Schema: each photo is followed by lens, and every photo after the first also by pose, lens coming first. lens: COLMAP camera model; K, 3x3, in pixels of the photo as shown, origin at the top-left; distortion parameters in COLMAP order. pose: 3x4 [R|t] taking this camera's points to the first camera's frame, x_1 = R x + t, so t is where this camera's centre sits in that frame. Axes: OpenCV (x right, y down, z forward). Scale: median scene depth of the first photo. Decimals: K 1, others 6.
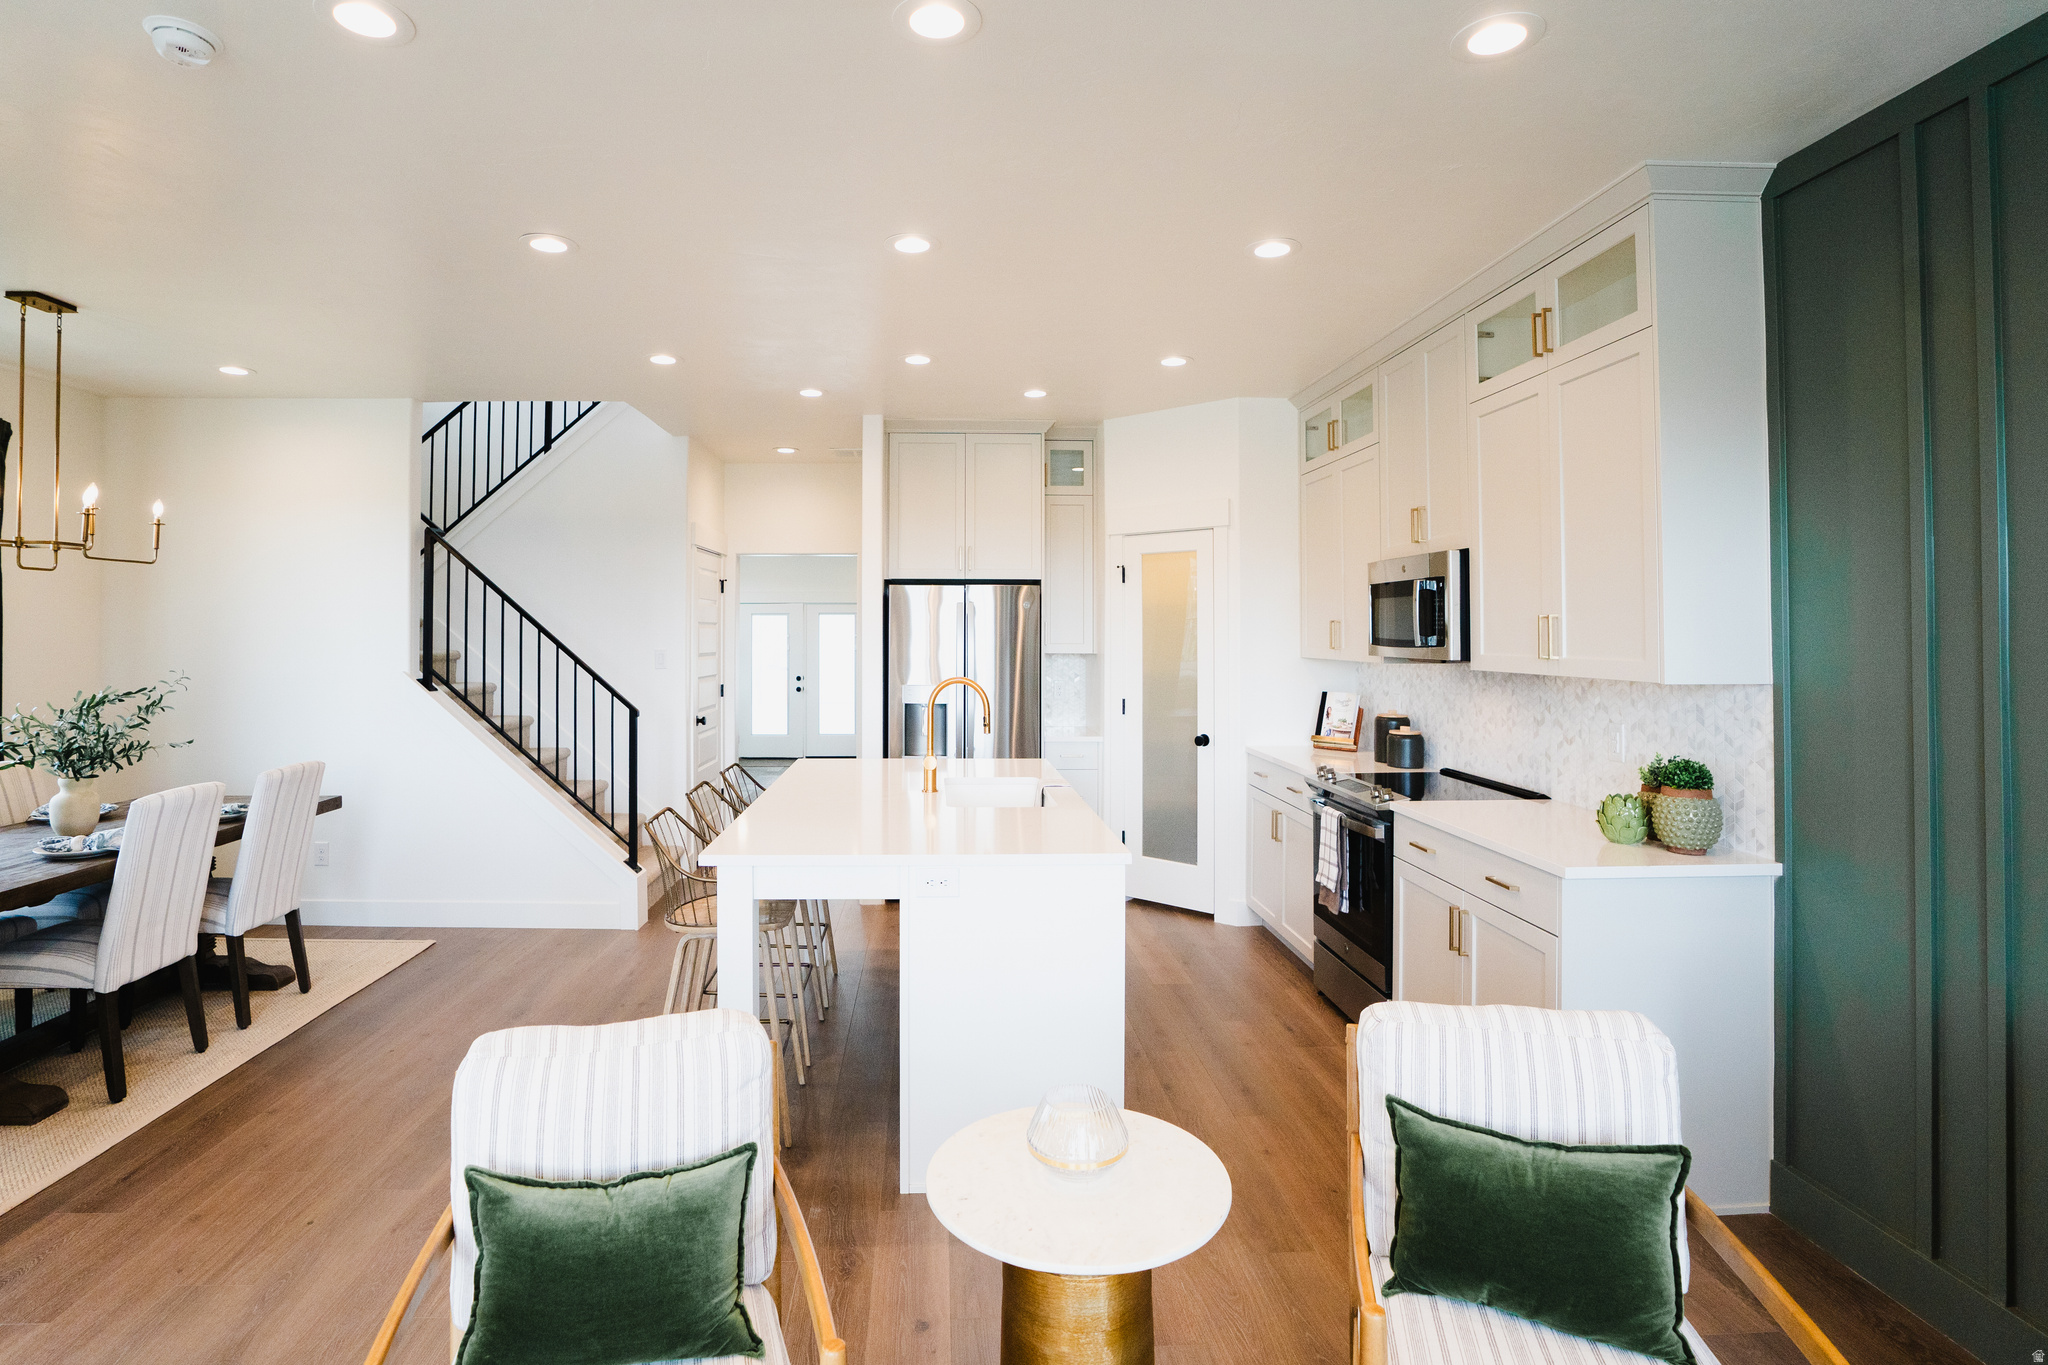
lens RADIAL K [[1043.3, 0, 973.7], [0, 1043.3, 627.6], [0, 0, 1]] dist [-0.075322, 0.031850]
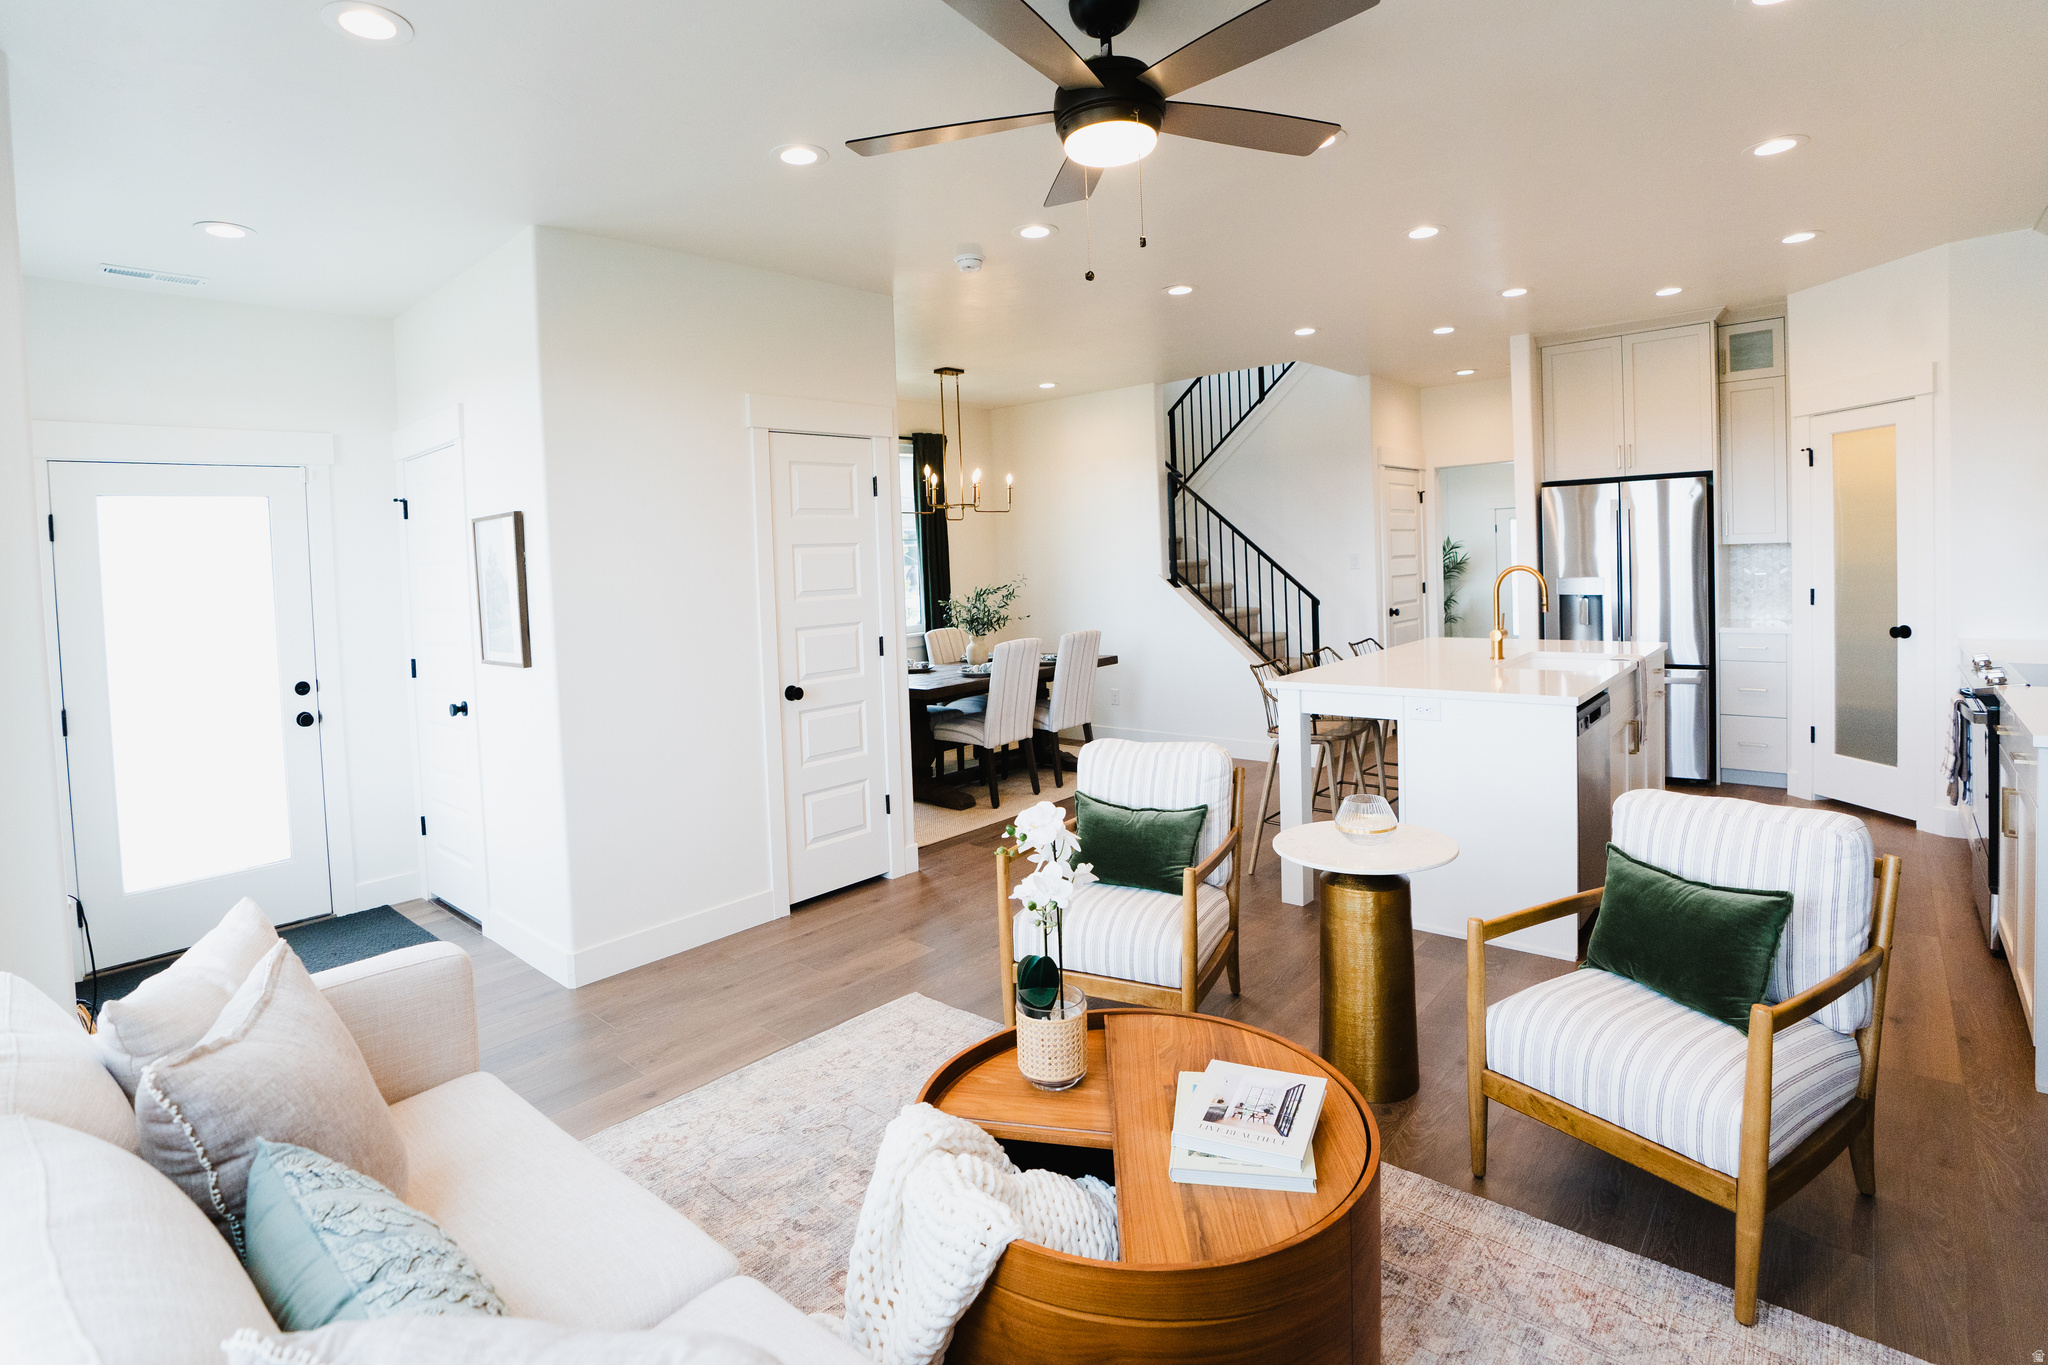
lens RADIAL K [[1043.3, 0, 973.7], [0, 1043.3, 627.6], [0, 0, 1]] dist [-0.075322, 0.031850]
pose [[0.708796, 0.013461, -0.705285, 0.396151], [0.045816, 0.996828, 0.065070, 0.014231], [0.703924, -0.078435, 0.705931, -0.304968]]
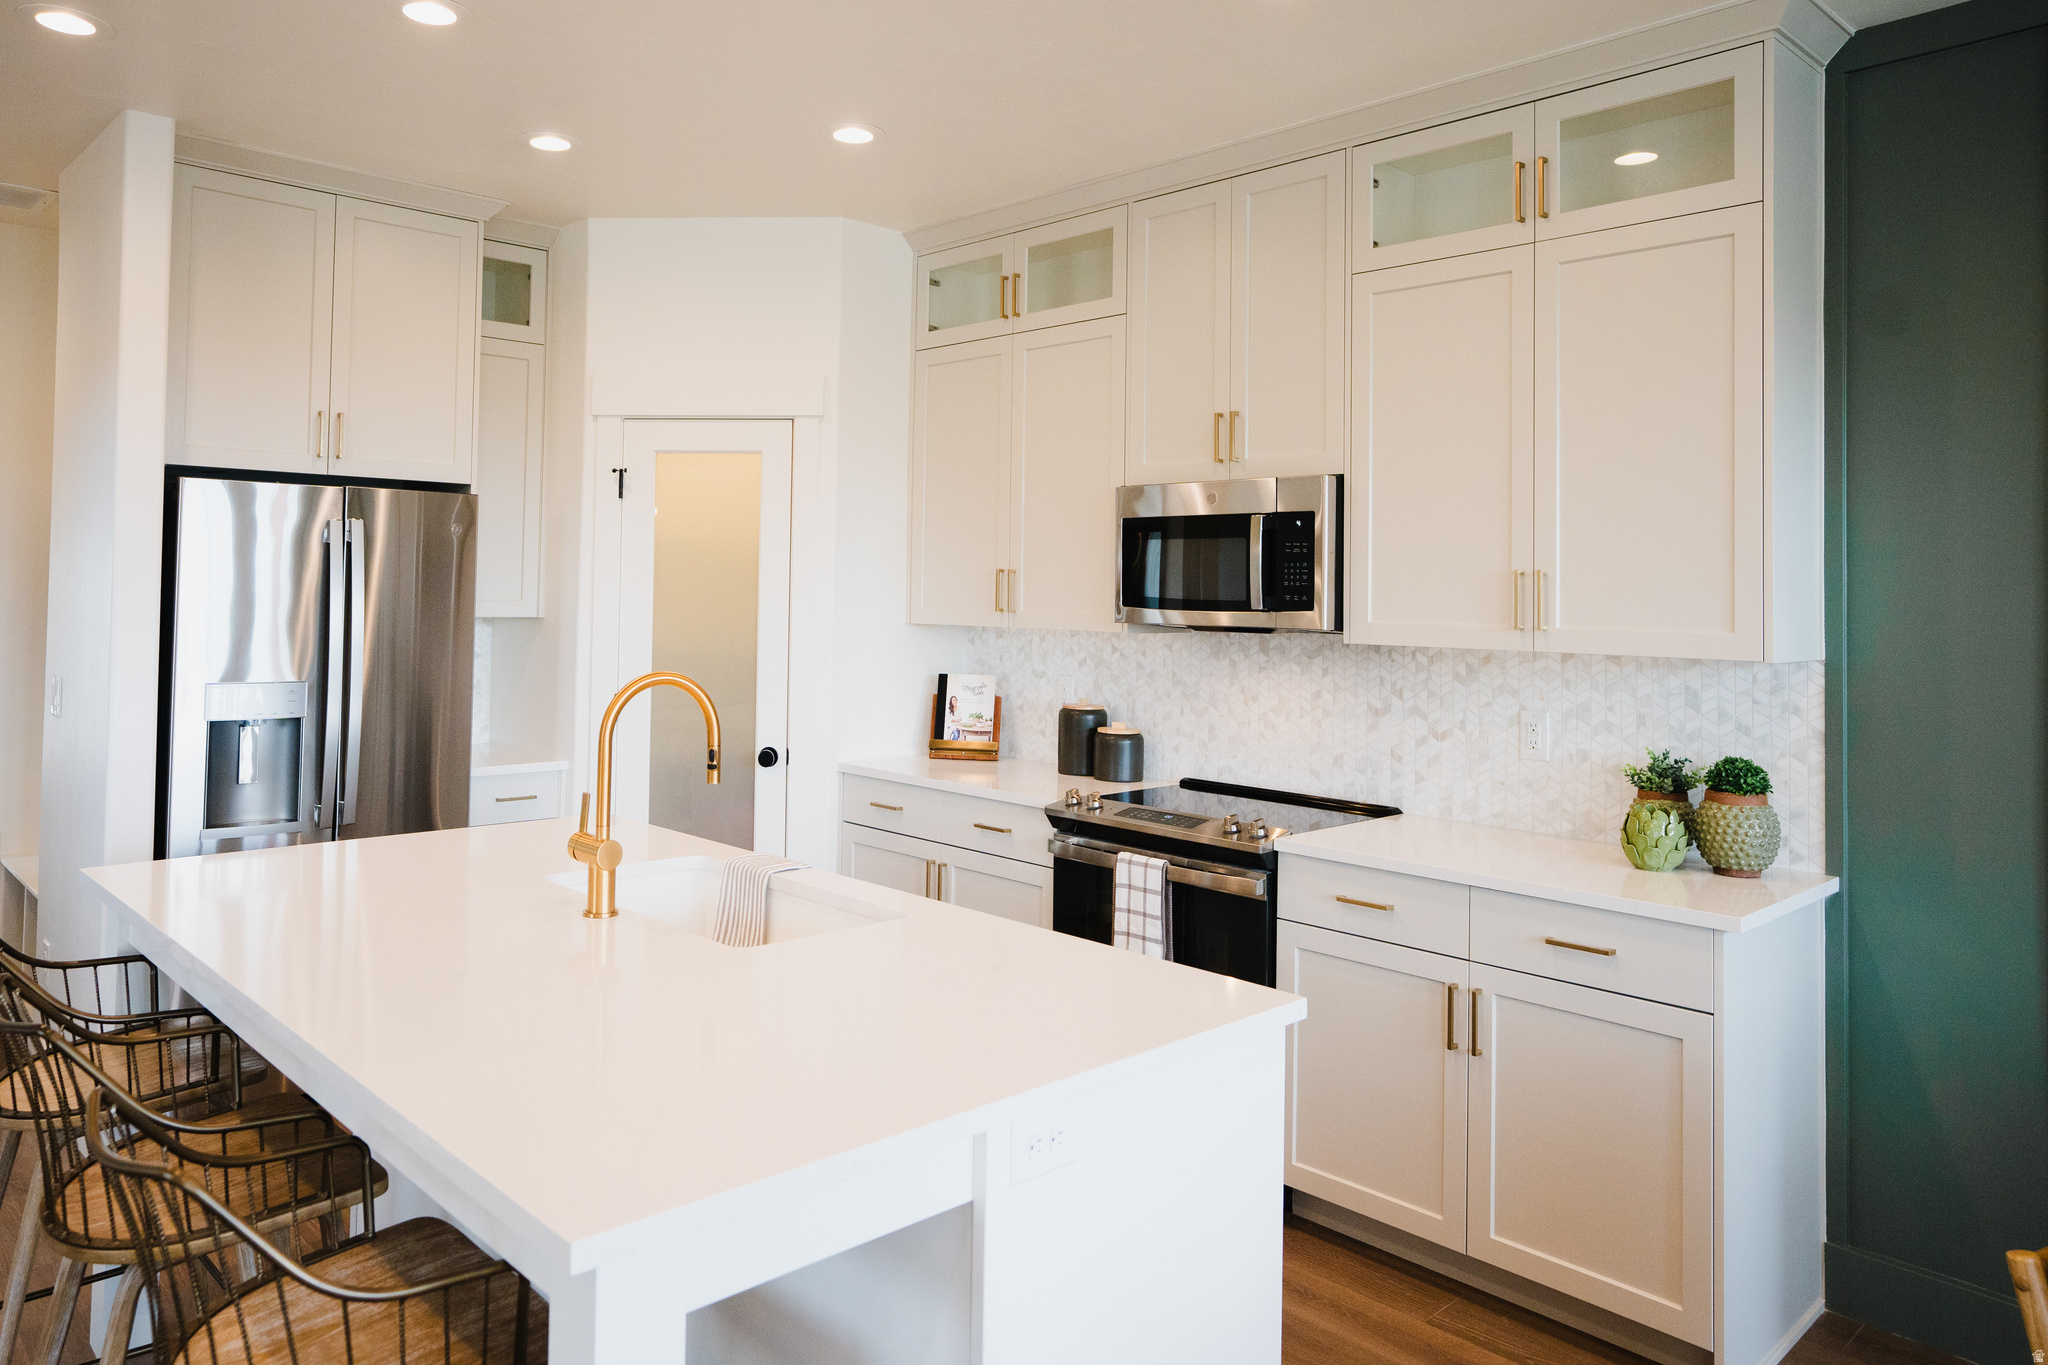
lens RADIAL K [[1356.0, 0, 951.0], [0, 1356.0, 560.7], [0, 0, 1]] dist [0.000016, 0.001678]
pose [[0.756511, 0.025286, 0.653492, -0.338199], [-0.017077, 0.999675, -0.018912, 0.005869], [-0.653758, 0.003147, 0.756697, 0.447914]]
